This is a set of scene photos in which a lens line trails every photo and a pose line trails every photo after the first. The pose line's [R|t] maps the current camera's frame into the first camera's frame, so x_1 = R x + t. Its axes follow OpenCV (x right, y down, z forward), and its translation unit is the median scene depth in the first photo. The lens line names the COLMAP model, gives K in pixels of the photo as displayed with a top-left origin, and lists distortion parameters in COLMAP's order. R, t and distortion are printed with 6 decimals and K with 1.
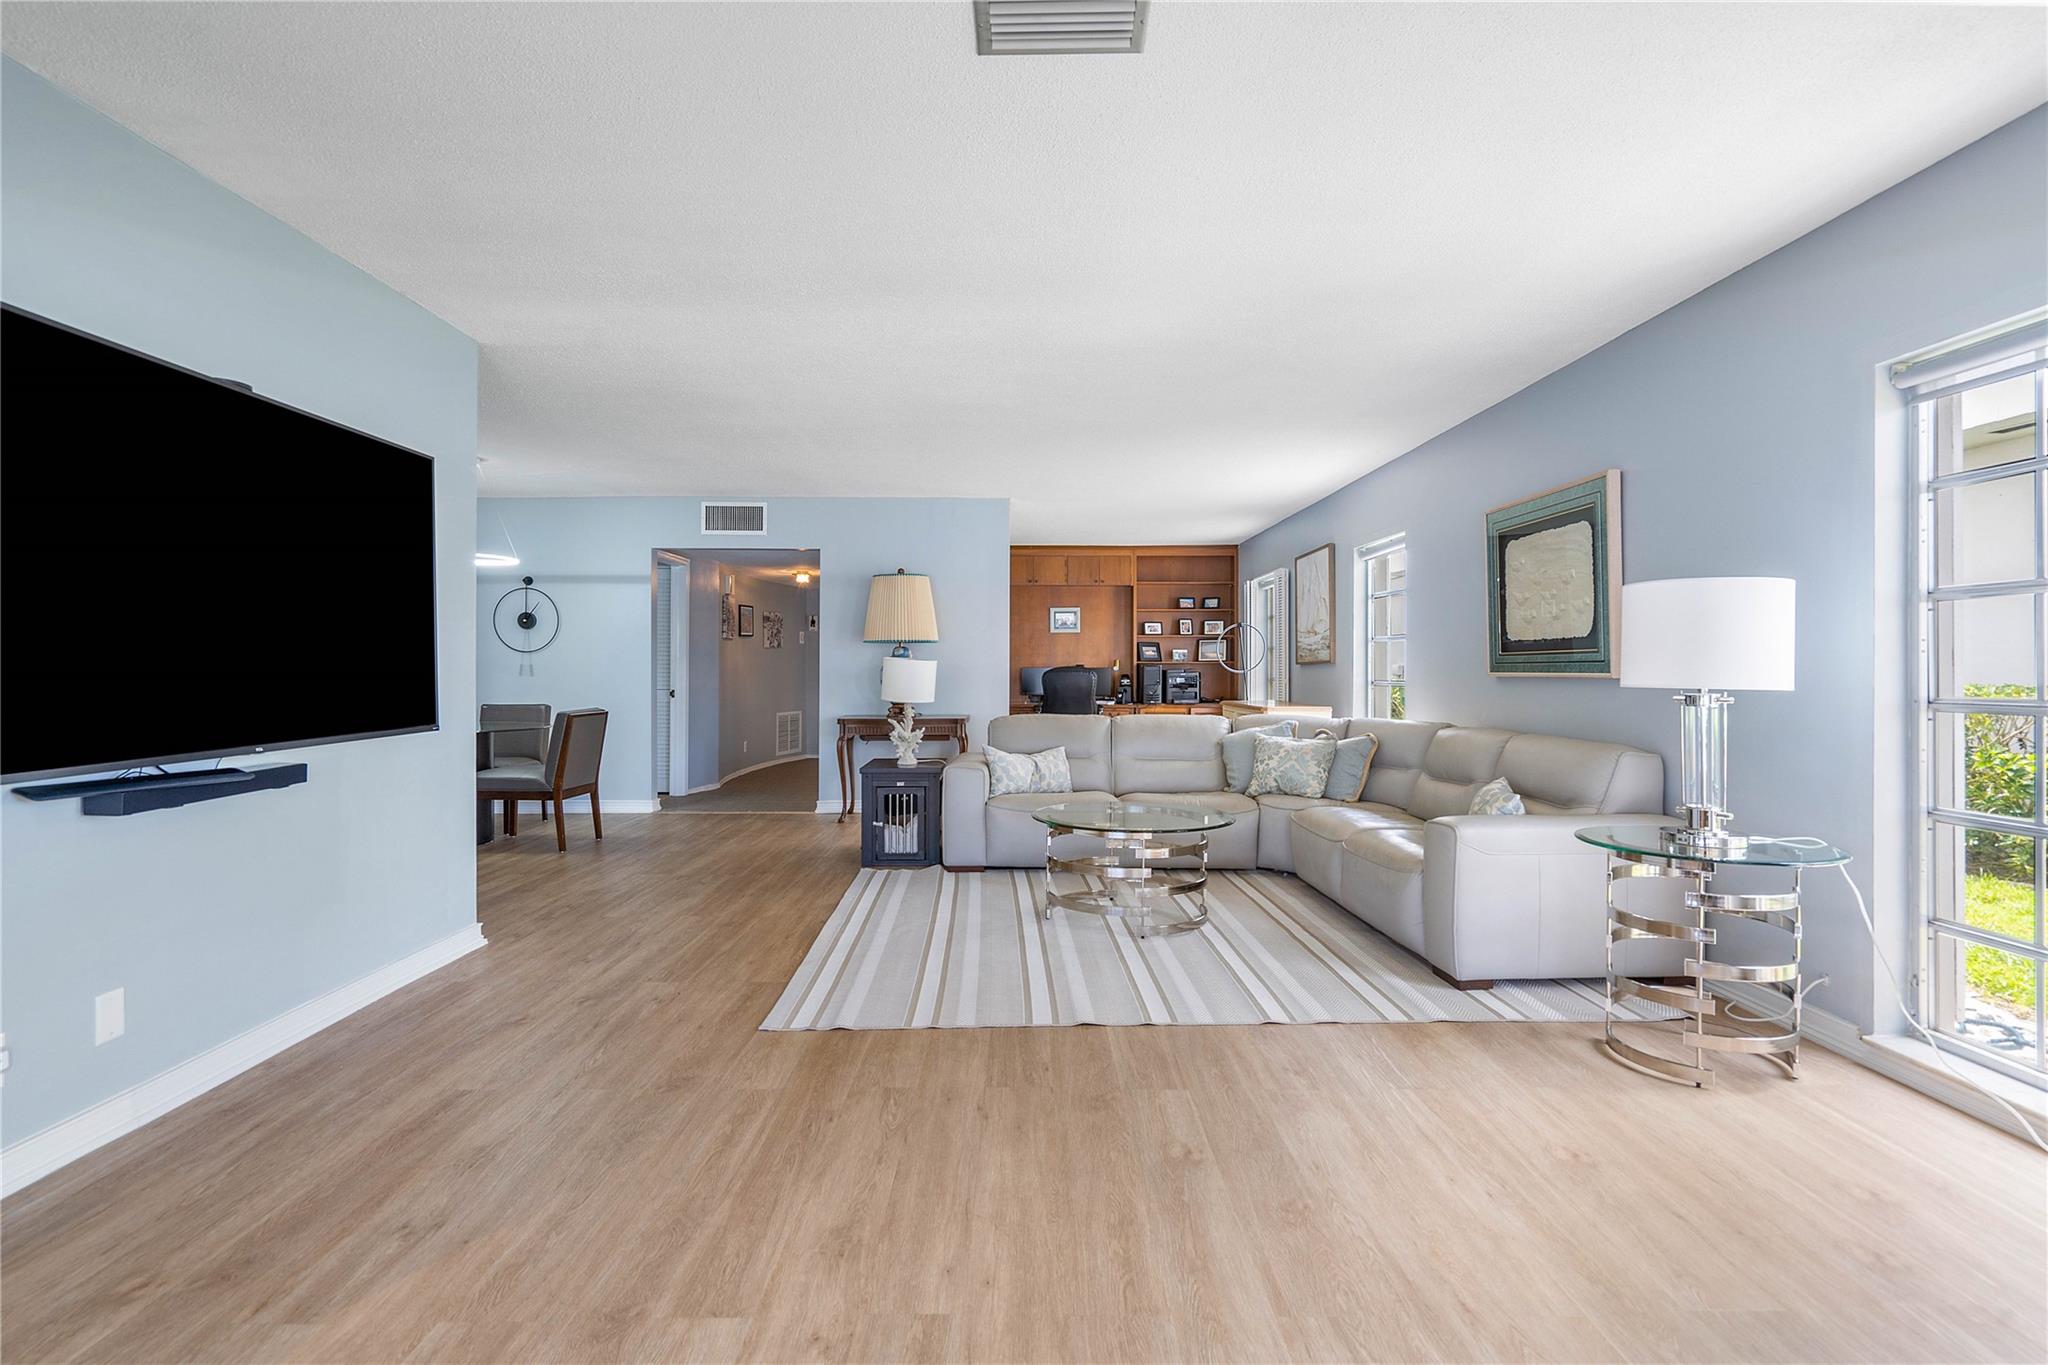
lens RADIAL K [[982.5, 0, 1013.4], [0, 982.5, 664.1], [0, 0, 1]] dist [-0.001923, 0.000500]
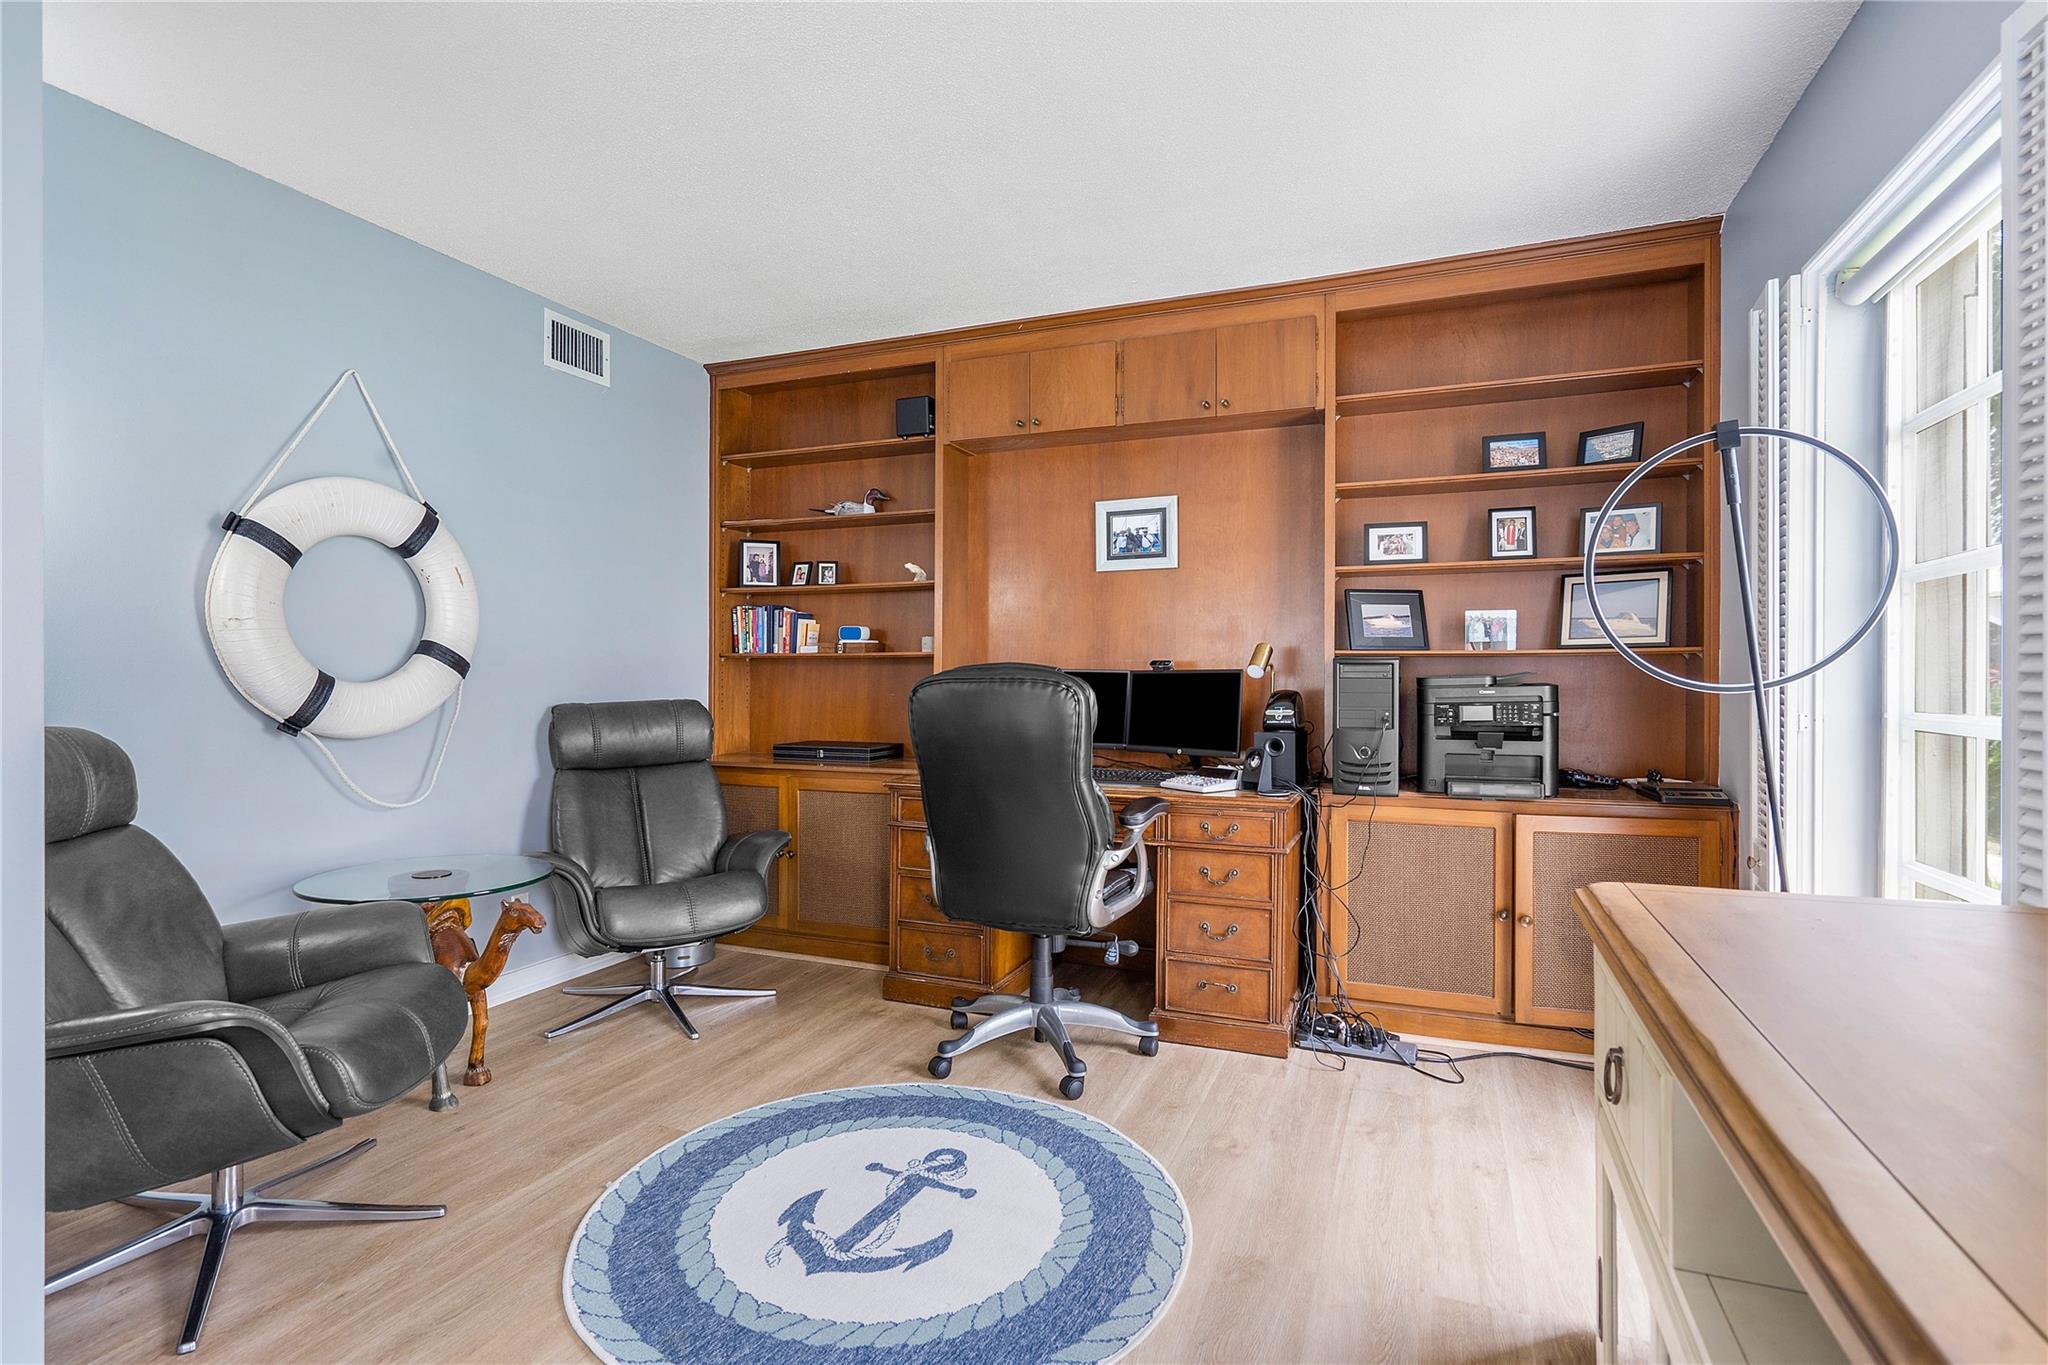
lens RADIAL K [[982.5, 0, 1013.4], [0, 982.5, 664.1], [0, 0, 1]] dist [-0.001923, 0.000500]
pose [[0.916522, 0.005126, -0.399953, 0.228353], [-0.002317, 0.999969, 0.007507, 0.000055], [0.399979, -0.005953, 0.916505, 0.970657]]
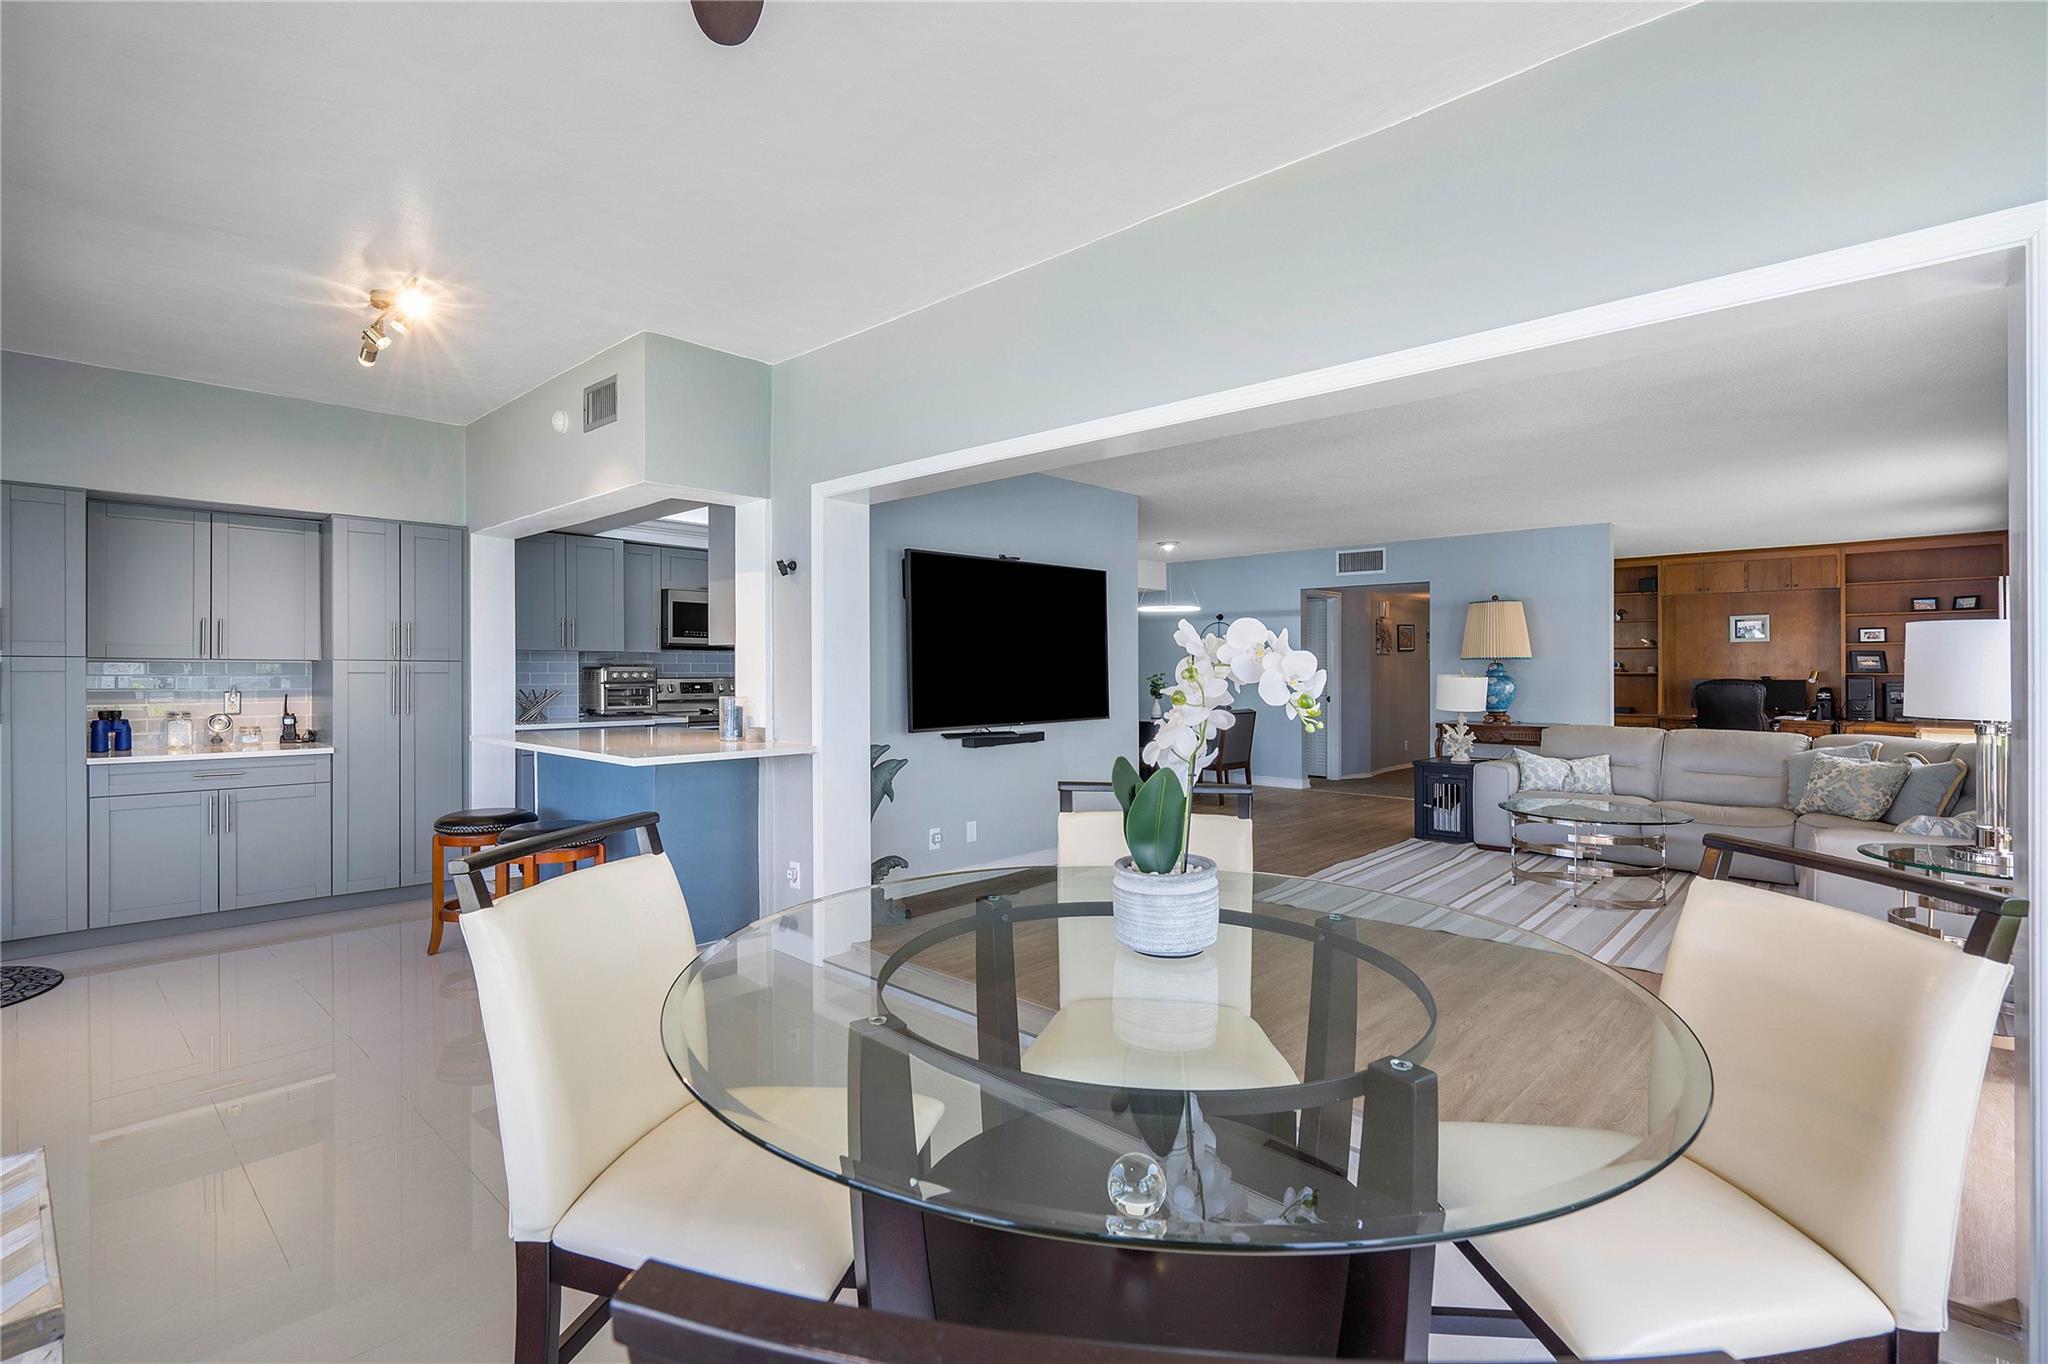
lens RADIAL K [[948.4, 0, 1015.9], [0, 948.4, 675.3], [0, 0, 1]] dist [-0.003927, 0.000022]
pose [[0.722196, 0.003194, -0.691681, 0.254286], [0.003185, 0.999963, 0.007944, -0.014268], [0.691681, -0.007940, 0.722159, -0.200345]]
